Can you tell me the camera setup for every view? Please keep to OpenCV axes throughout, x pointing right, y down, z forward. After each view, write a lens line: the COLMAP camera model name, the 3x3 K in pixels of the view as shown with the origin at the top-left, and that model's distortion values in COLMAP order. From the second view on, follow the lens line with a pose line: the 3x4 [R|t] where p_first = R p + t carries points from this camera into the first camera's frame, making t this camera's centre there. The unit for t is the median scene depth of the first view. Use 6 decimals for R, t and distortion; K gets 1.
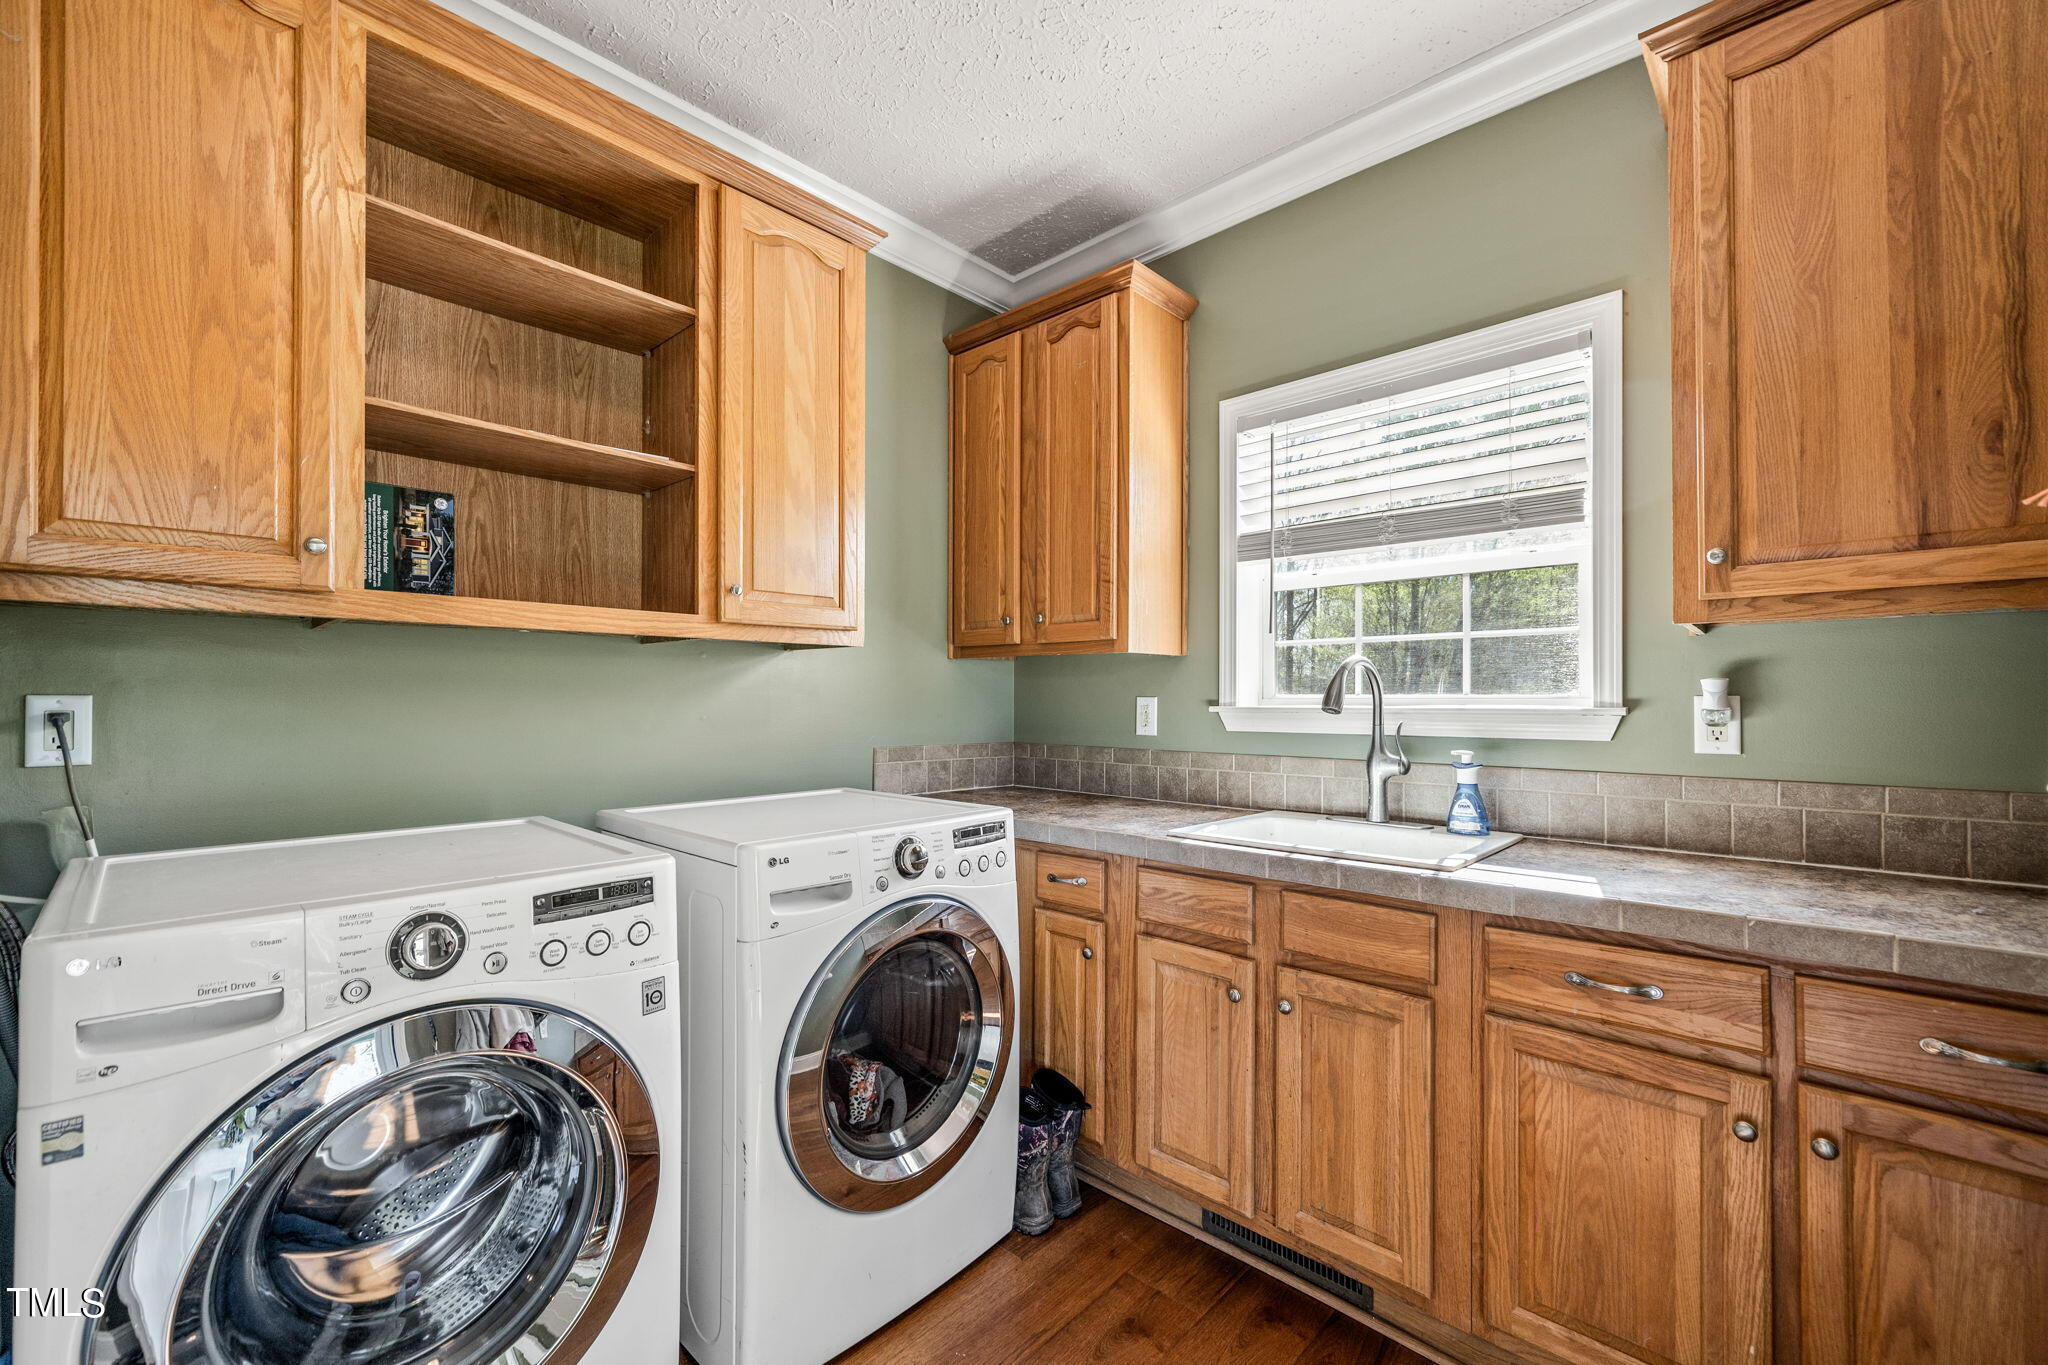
lens RADIAL K [[829.9, 0, 1036.1], [0, 829.9, 690.0], [0, 0, 1]] dist [0.002324, -0.000365]
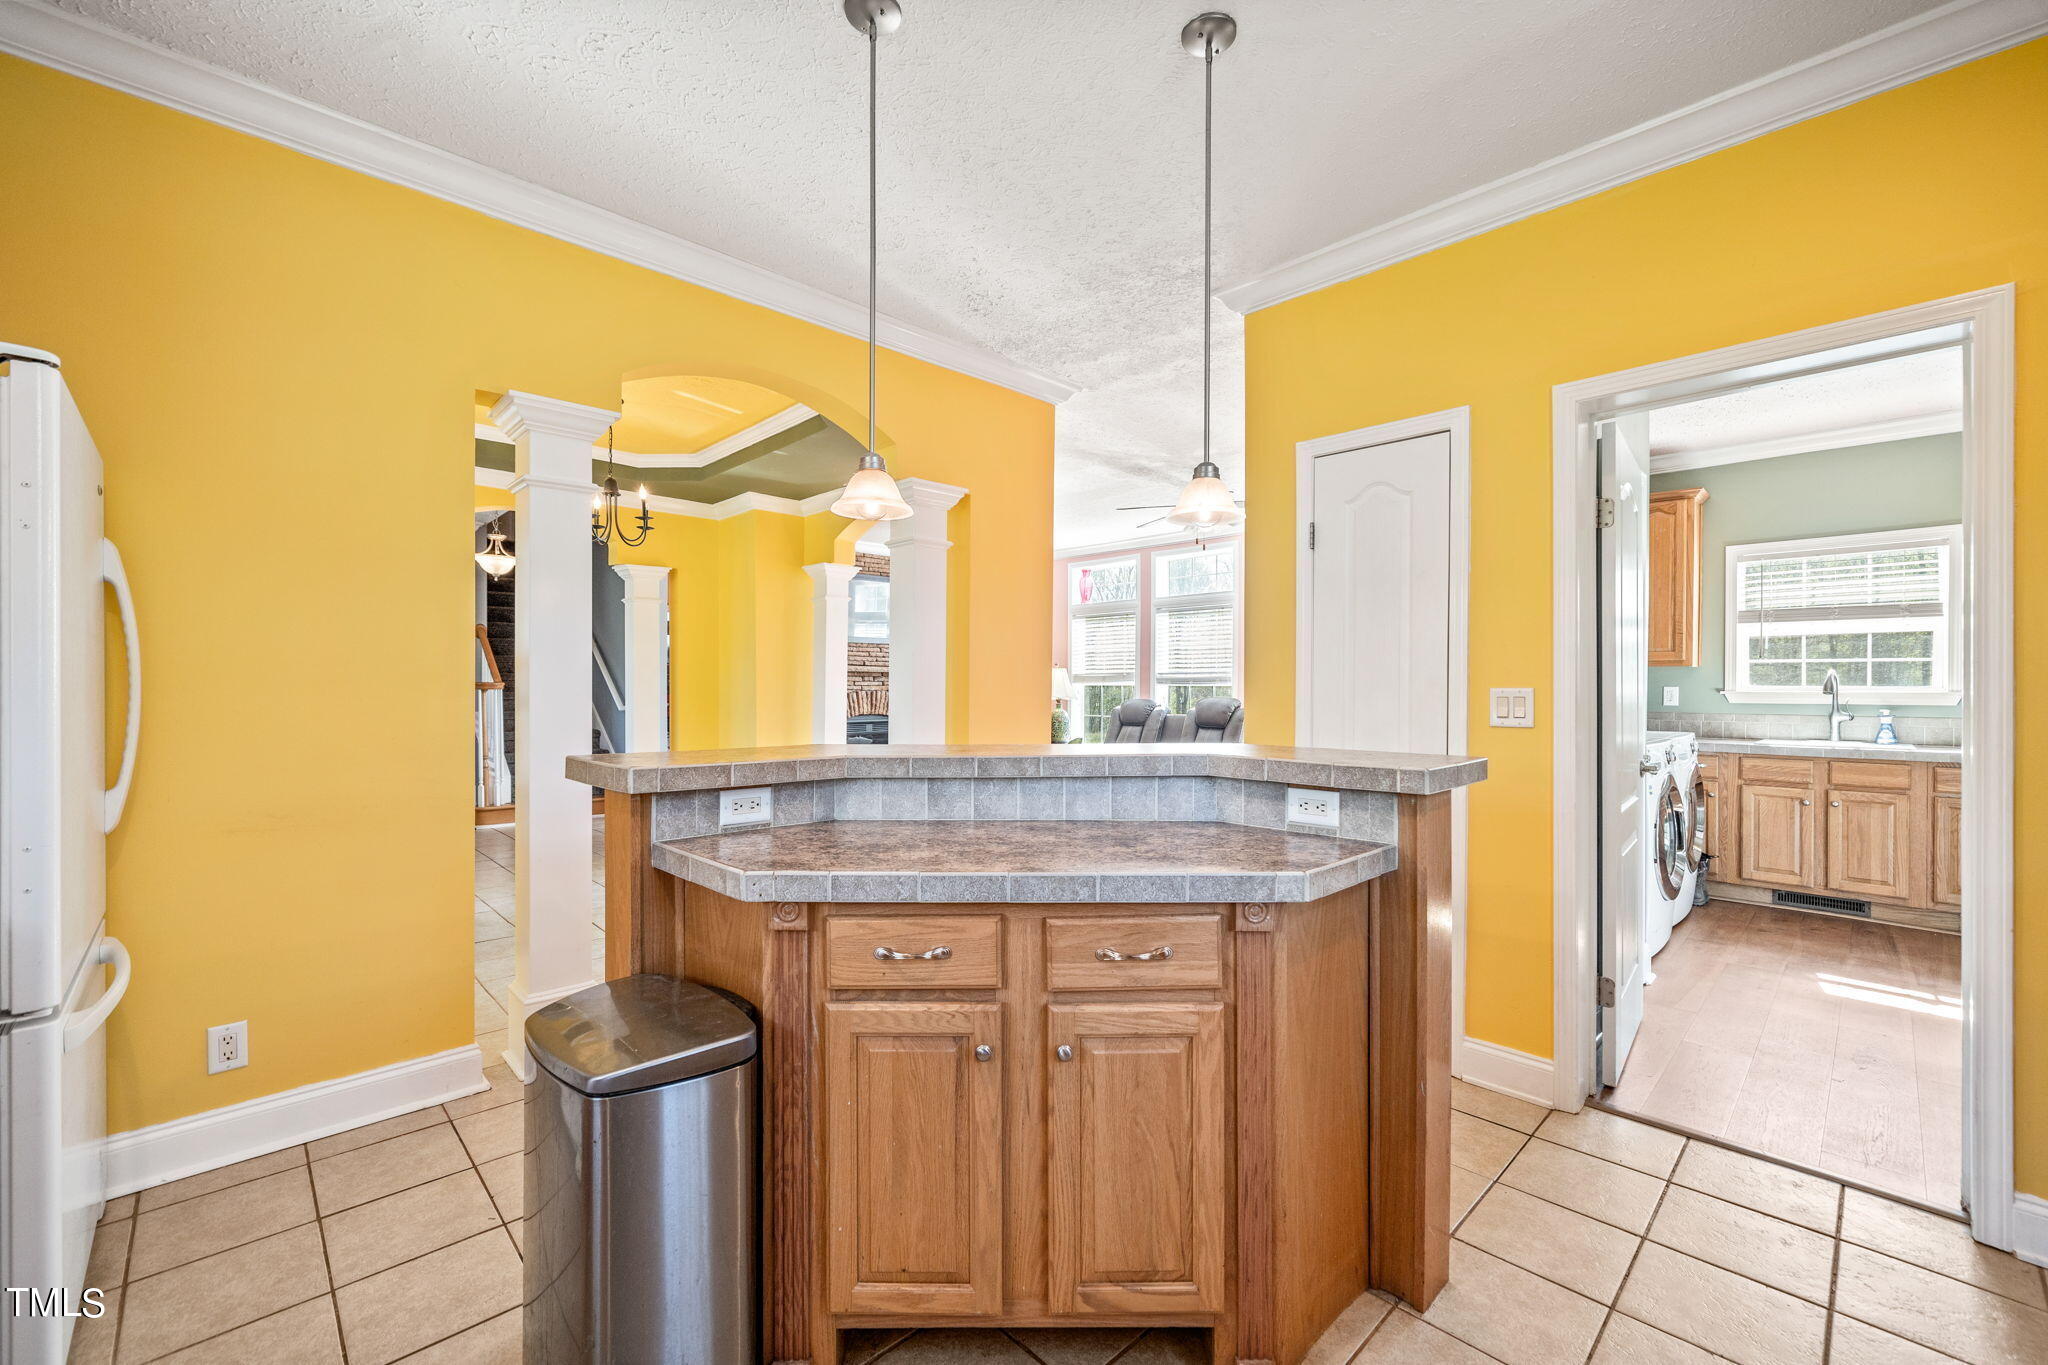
lens RADIAL K [[829.9, 0, 1027.0], [0, 829.9, 682.2], [0, 0, 1]] dist [0.002324, -0.000365]
pose [[0.998691, 0.002278, -0.051106, -1.852903], [-0.001847, 0.999962, 0.008477, -0.023404], [0.051123, -0.008372, 0.998657, -1.540951]]
